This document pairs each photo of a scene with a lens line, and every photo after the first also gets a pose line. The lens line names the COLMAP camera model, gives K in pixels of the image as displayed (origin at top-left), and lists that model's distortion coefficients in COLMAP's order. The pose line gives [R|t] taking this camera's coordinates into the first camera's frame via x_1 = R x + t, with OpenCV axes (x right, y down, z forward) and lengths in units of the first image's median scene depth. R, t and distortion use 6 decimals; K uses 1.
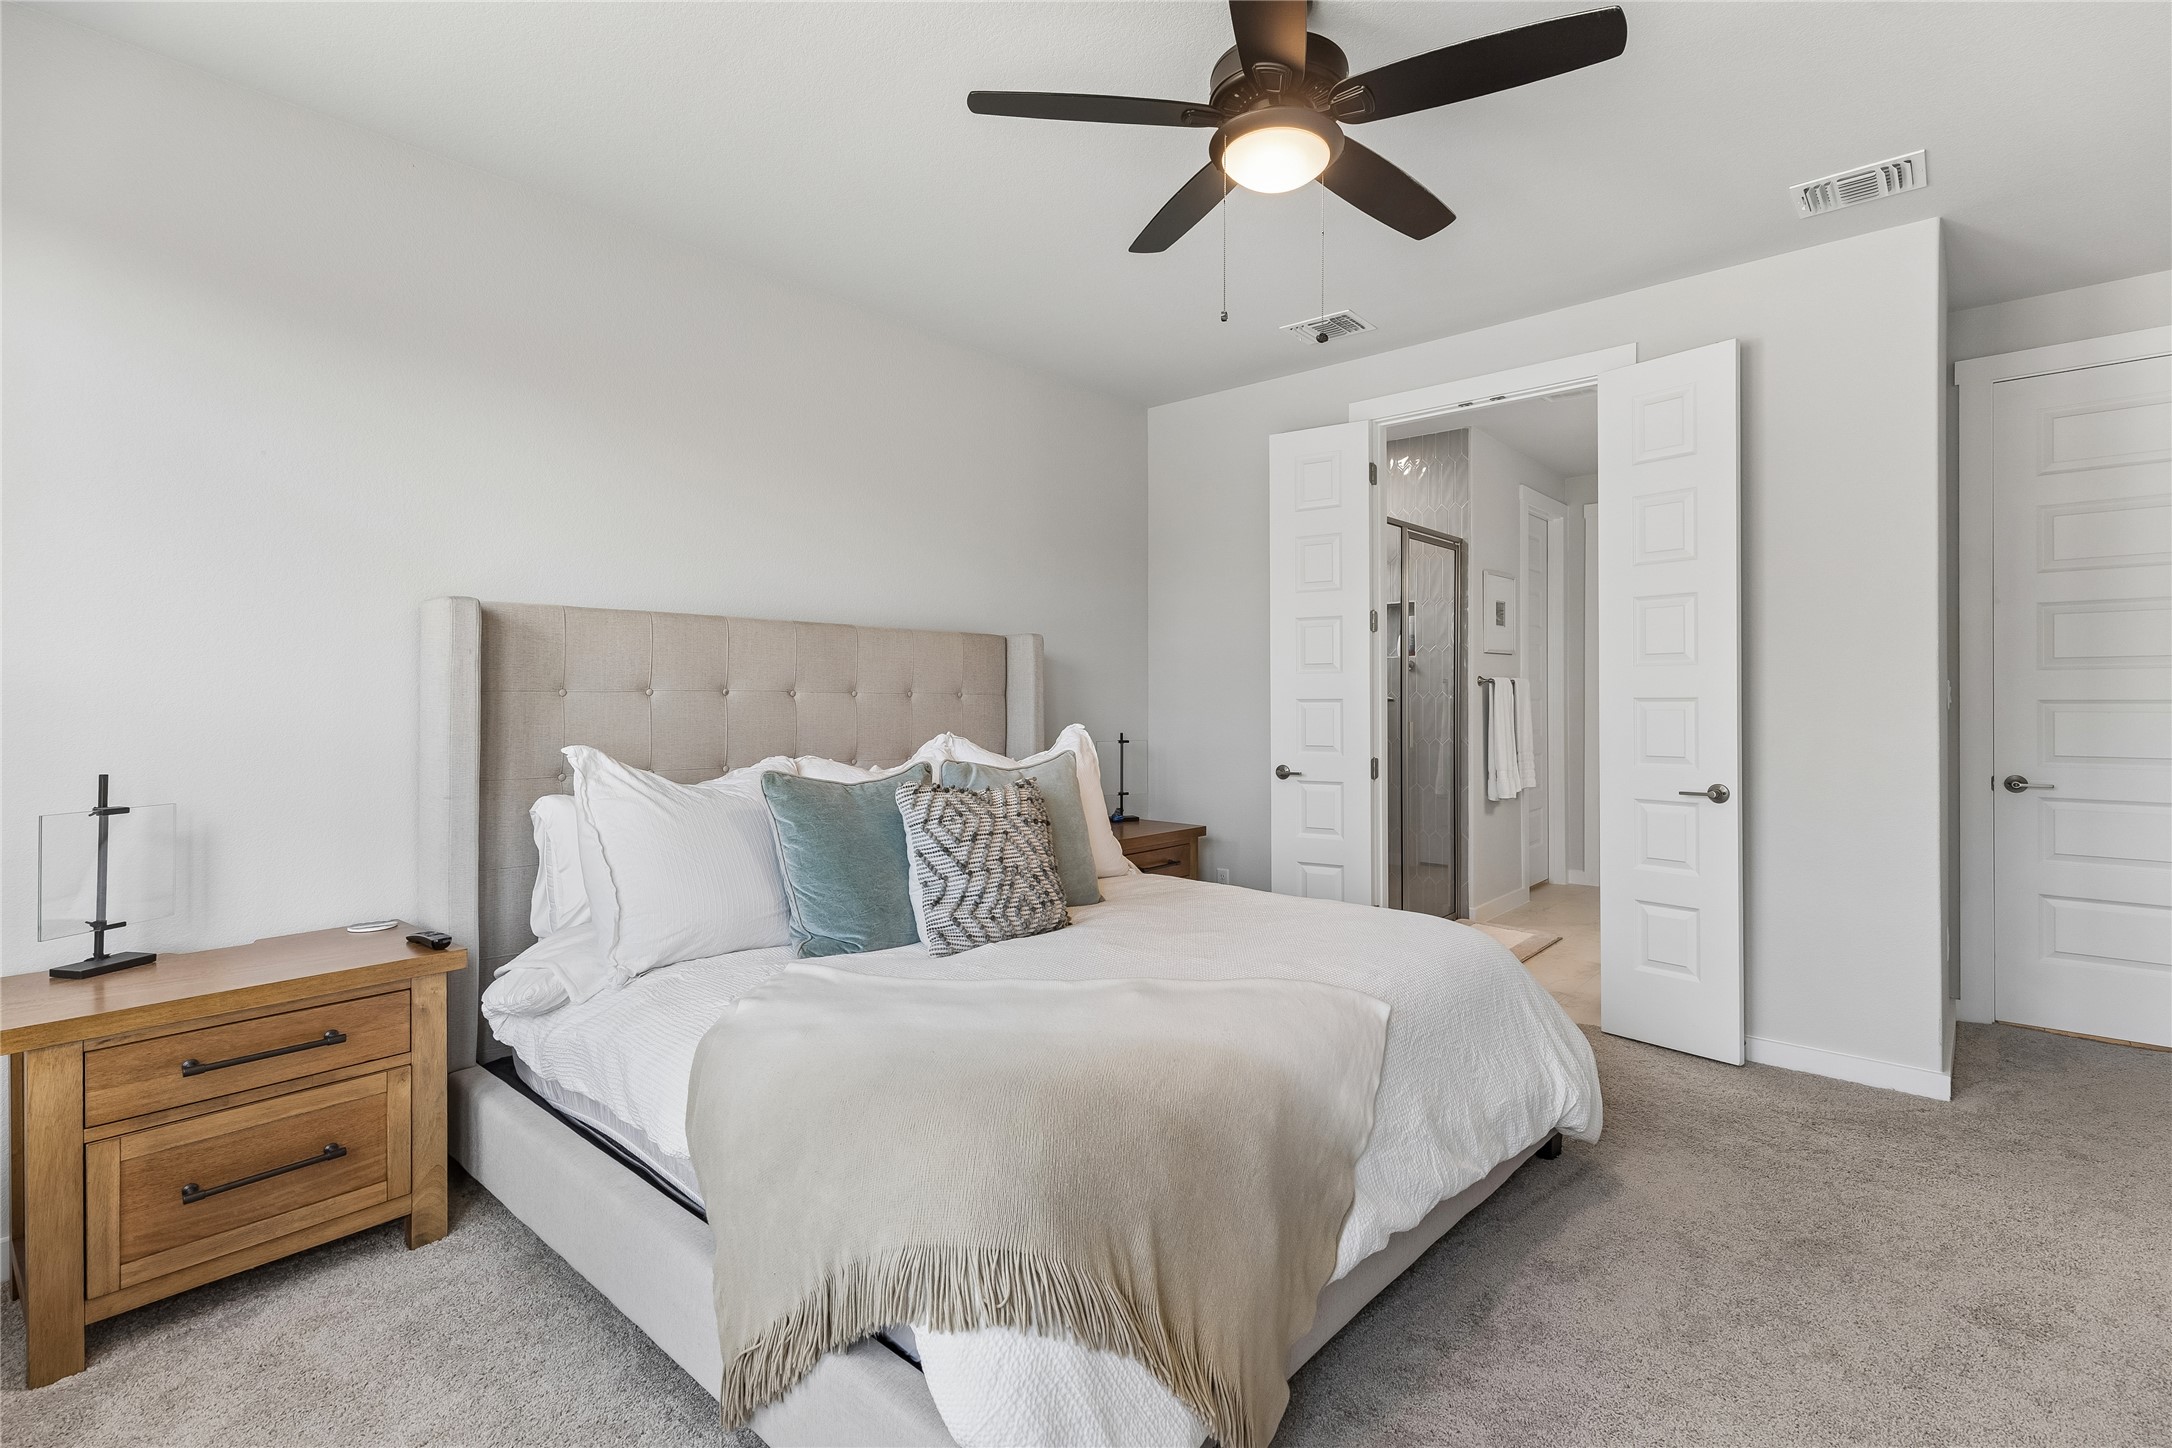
lens RADIAL K [[997.7, 0, 1096.7], [0, 997.7, 705.2], [0, 0, 1]] dist [0.002607, -0.000779]
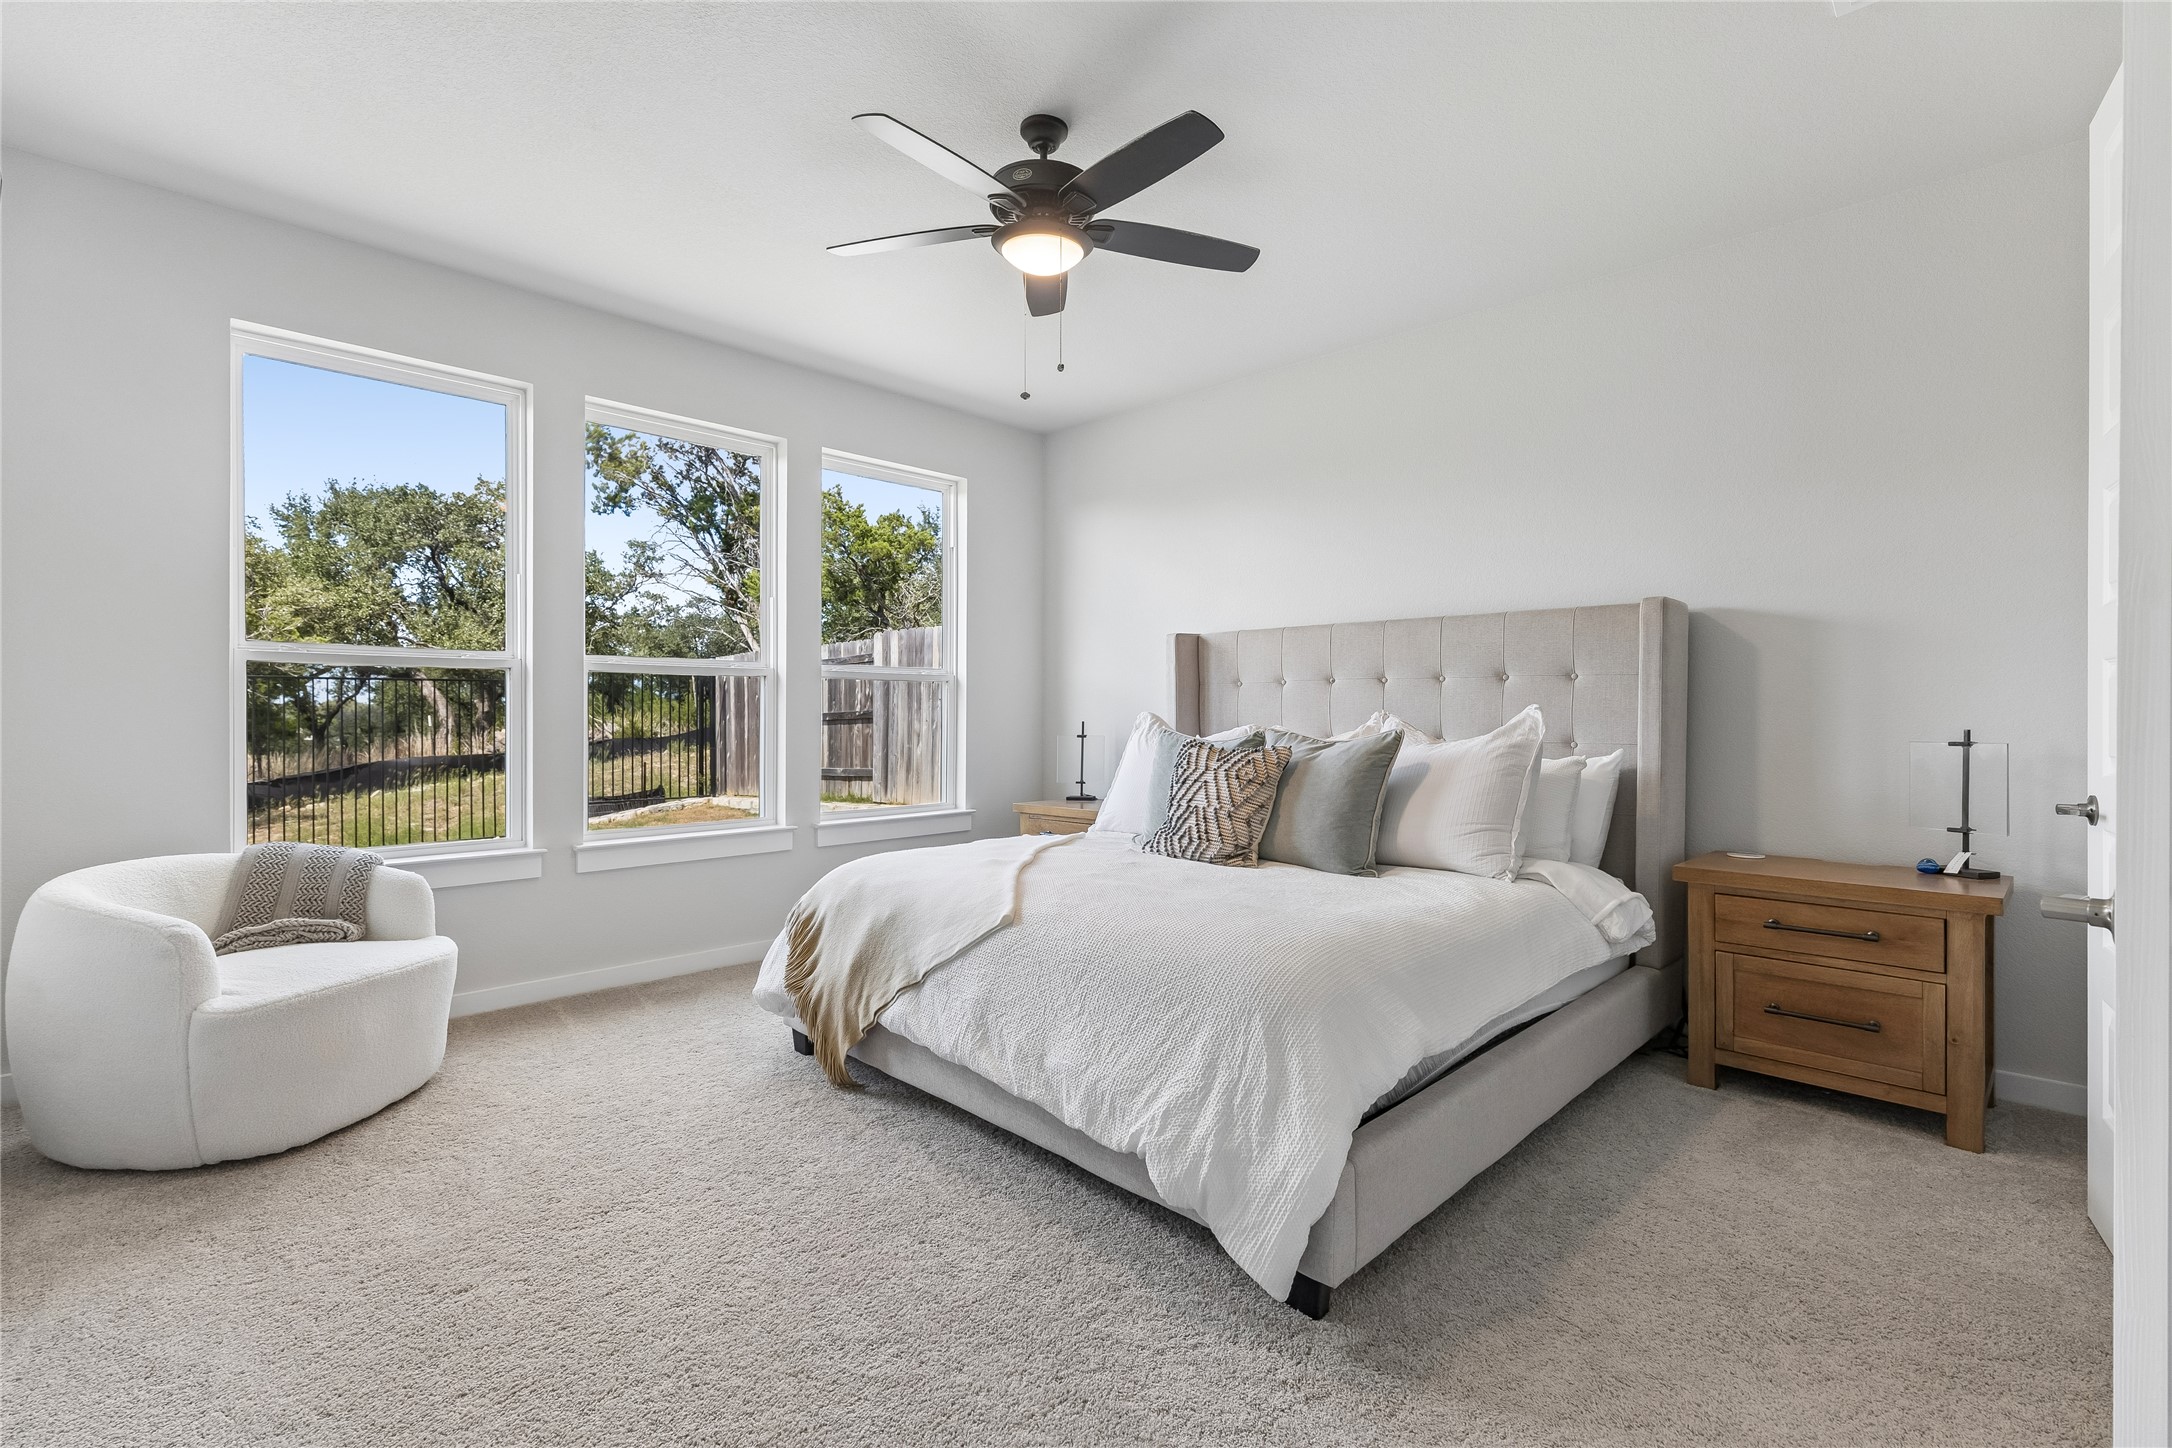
lens RADIAL K [[997.7, 0, 1097.4], [0, 997.7, 720.4], [0, 0, 1]] dist [0.002607, -0.000779]
pose [[-0.053003, 0.003103, -0.998590, 0.390472], [-0.005417, 0.999980, 0.003395, 0.014644], [0.998580, 0.005589, -0.052985, 0.304741]]
